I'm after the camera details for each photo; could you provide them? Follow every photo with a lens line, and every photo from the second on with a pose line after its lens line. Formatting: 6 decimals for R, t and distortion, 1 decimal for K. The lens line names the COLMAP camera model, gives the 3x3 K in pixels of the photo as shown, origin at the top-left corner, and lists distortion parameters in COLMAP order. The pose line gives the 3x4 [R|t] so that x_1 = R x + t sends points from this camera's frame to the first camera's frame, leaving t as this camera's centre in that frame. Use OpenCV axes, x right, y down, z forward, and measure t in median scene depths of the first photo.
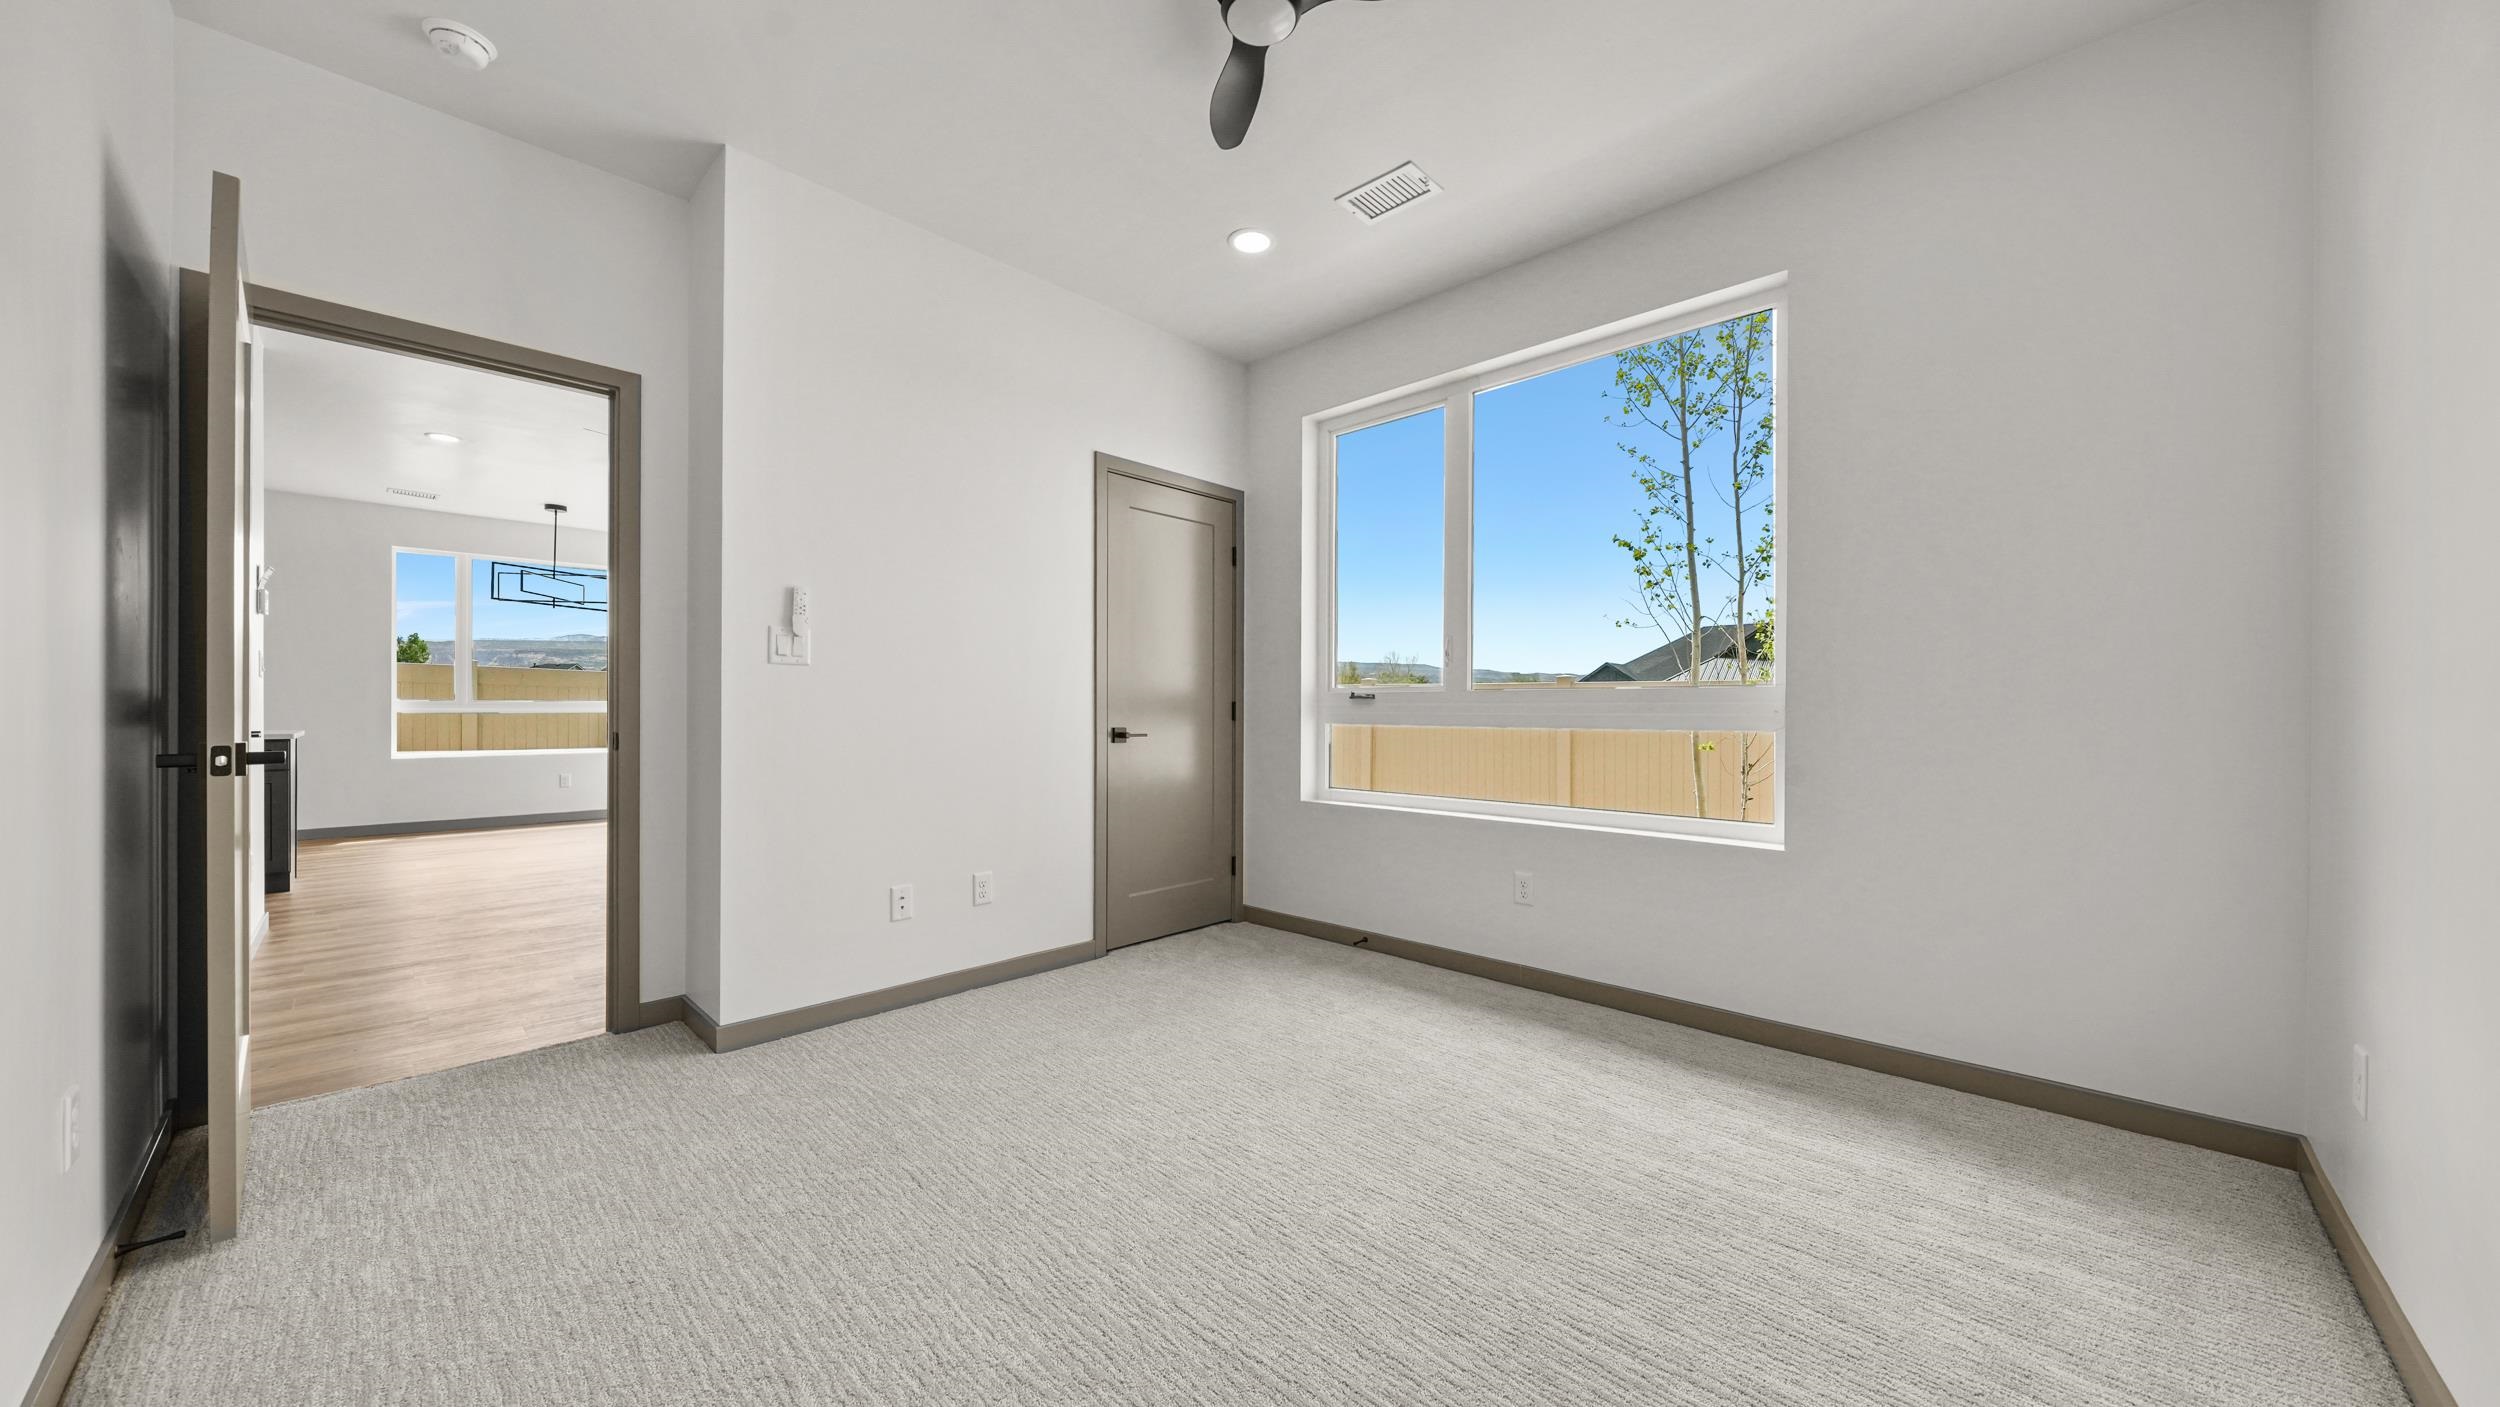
lens RADIAL K [[869.5, 0, 1254.1], [0, 869.5, 713.0], [0, 0, 1]] dist [-0.002252, -0.000369]
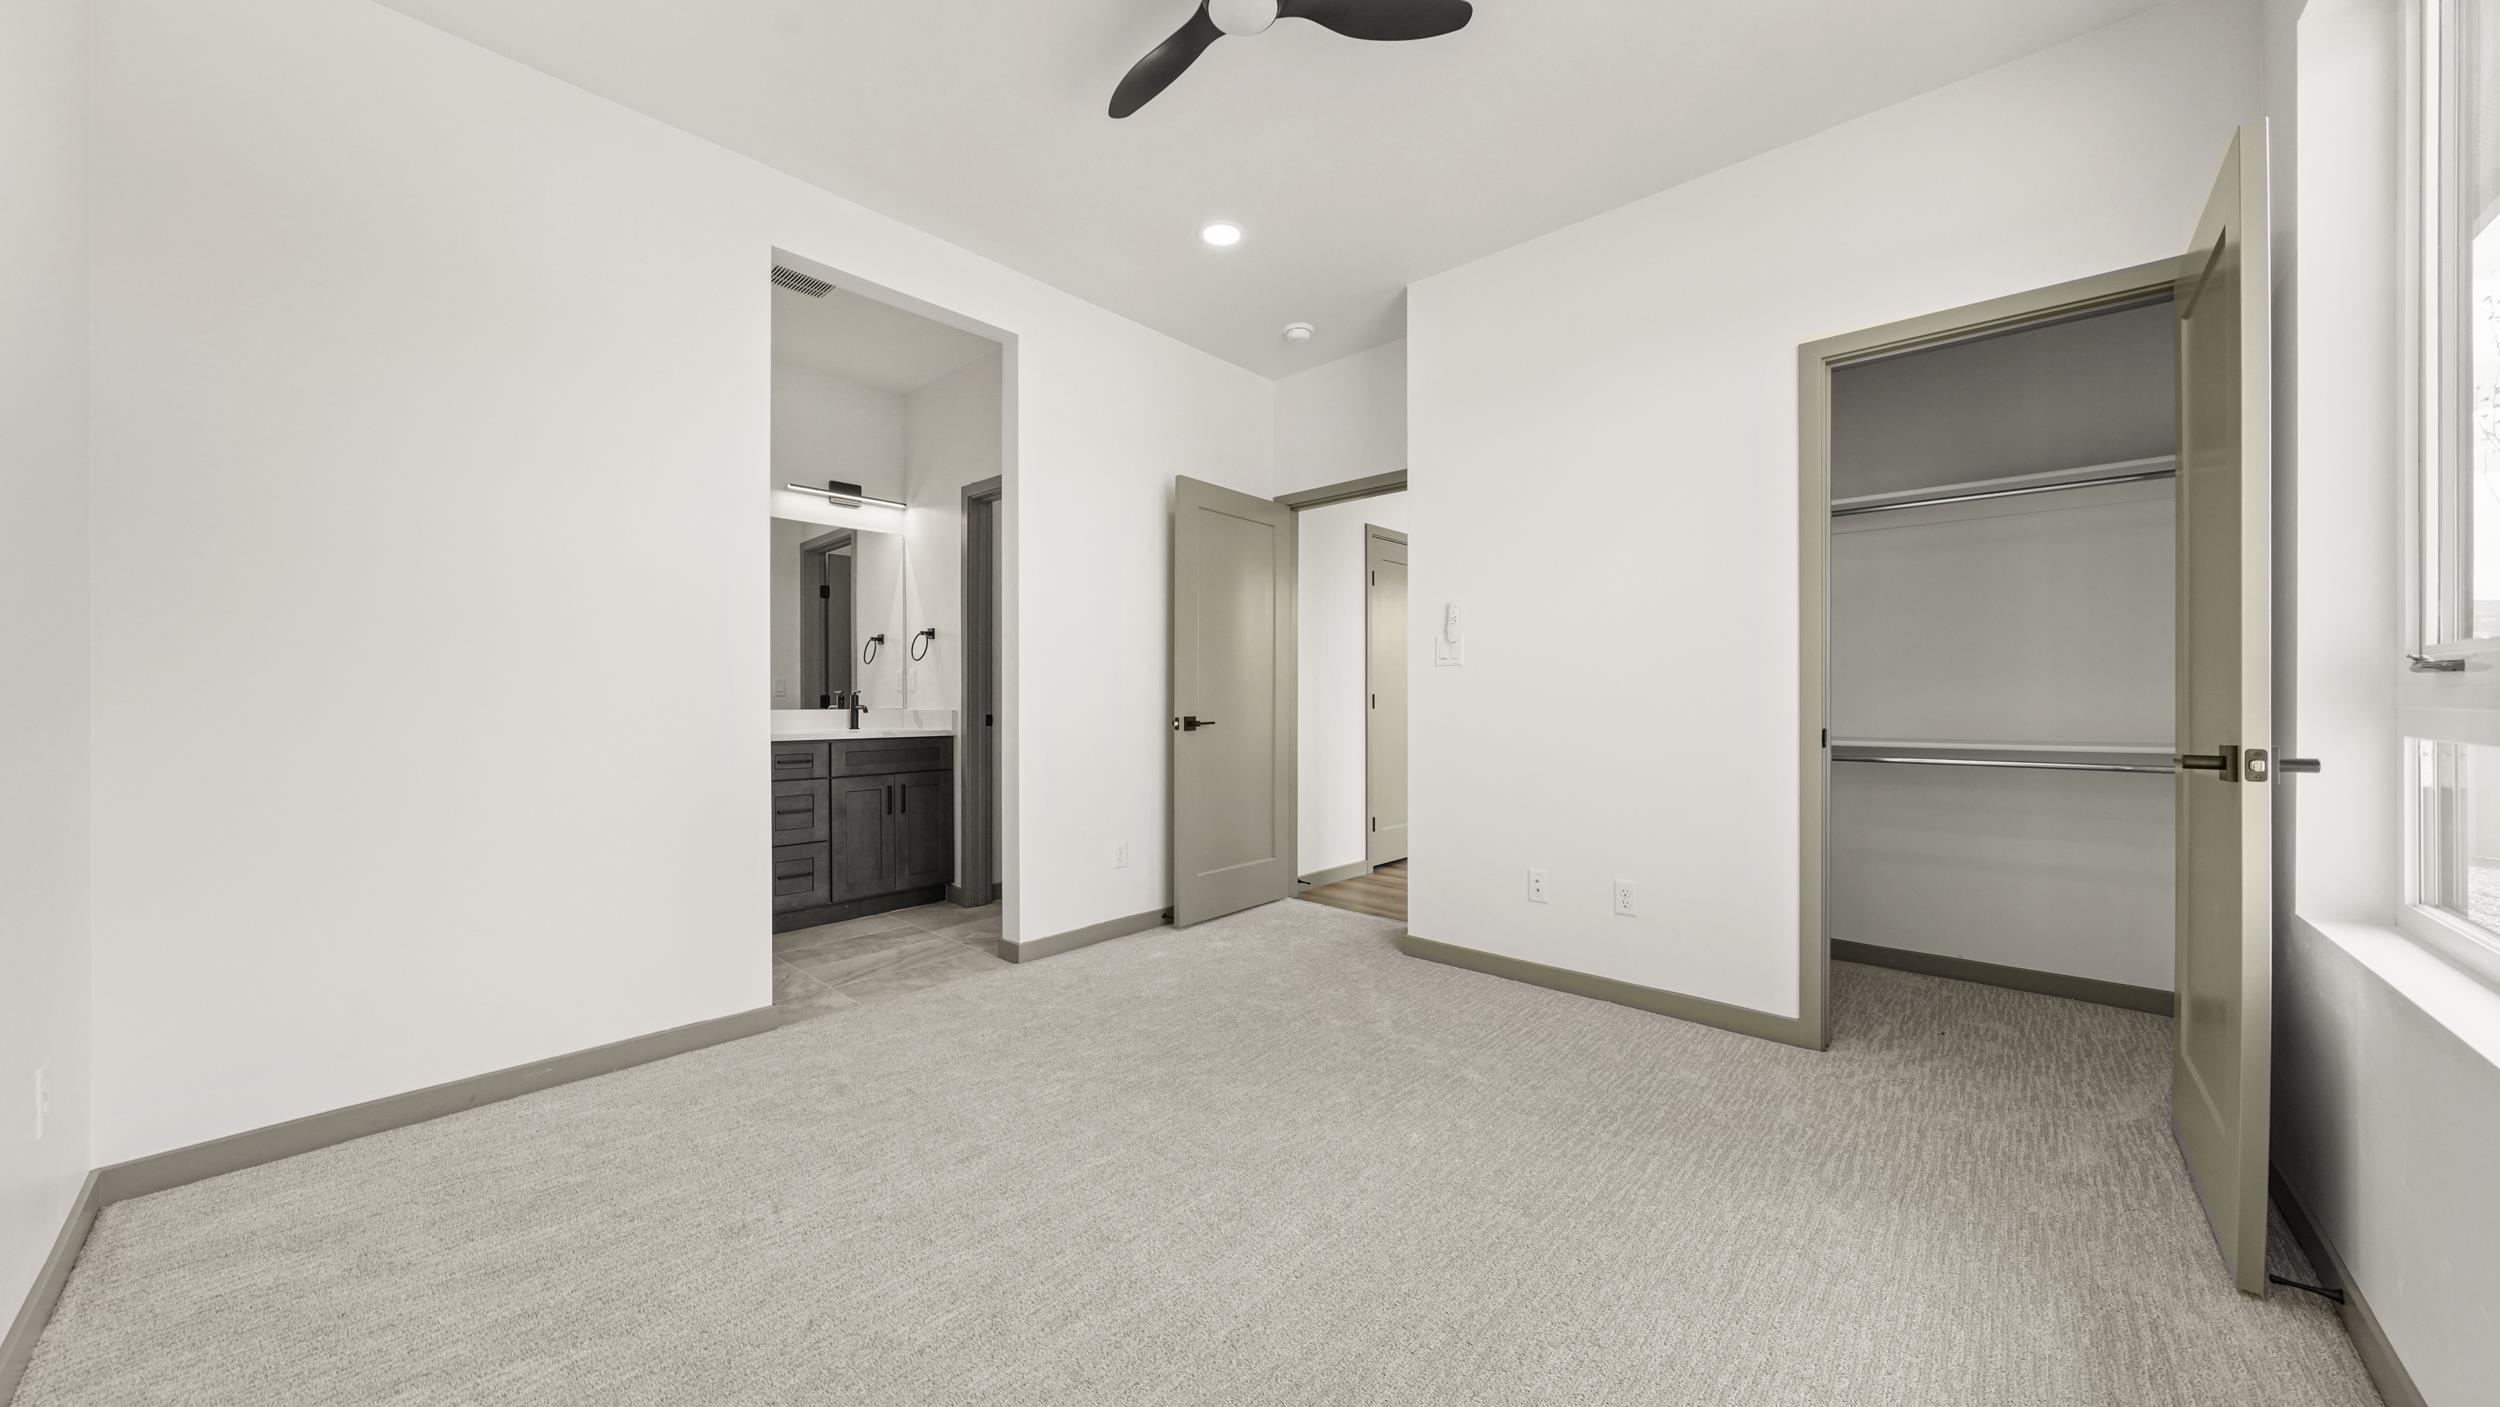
lens RADIAL K [[869.5, 0, 1254.1], [0, 869.5, 713.0], [0, 0, 1]] dist [-0.002252, -0.000369]
pose [[0.000405, 0.007903, -0.999969, 0.655297], [-0.005476, 0.999954, 0.007901, 0.002434], [0.999985, 0.005472, 0.000448, 0.664325]]
